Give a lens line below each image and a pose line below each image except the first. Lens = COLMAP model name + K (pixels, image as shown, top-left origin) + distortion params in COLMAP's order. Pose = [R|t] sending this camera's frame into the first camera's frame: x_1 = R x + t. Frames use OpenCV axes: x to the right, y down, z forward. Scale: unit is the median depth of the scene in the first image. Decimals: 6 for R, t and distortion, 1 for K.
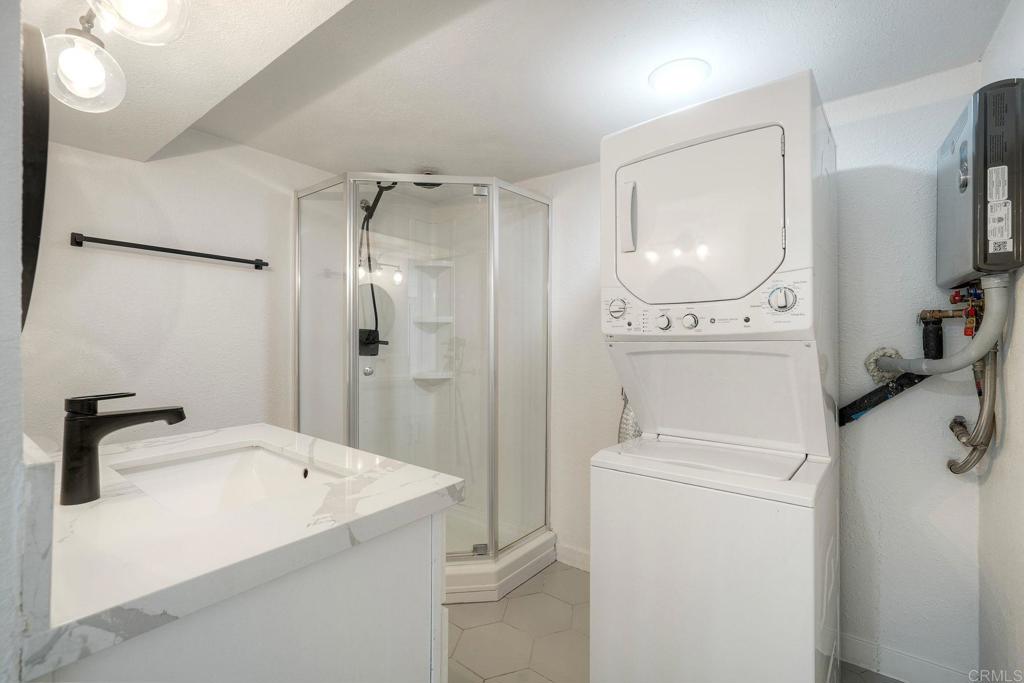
lens RADIAL K [[460.3, 0, 510.9], [0, 460.3, 340.9], [0, 0, 1]] dist [-0.008719, 0.004702]
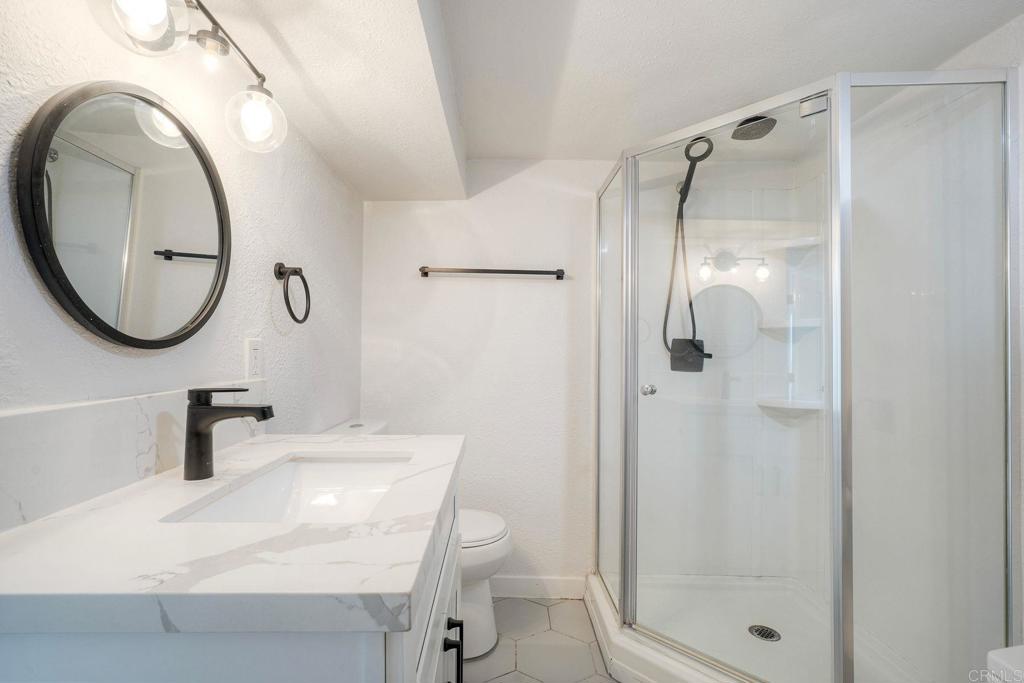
lens RADIAL K [[460.3, 0, 508.3], [0, 460.3, 341.9], [0, 0, 1]] dist [-0.008719, 0.004702]
pose [[0.611309, -0.021177, -0.791108, 0.162905], [-0.008600, 0.999405, -0.033399, 0.012134], [0.791345, 0.027220, 0.610764, 0.312873]]
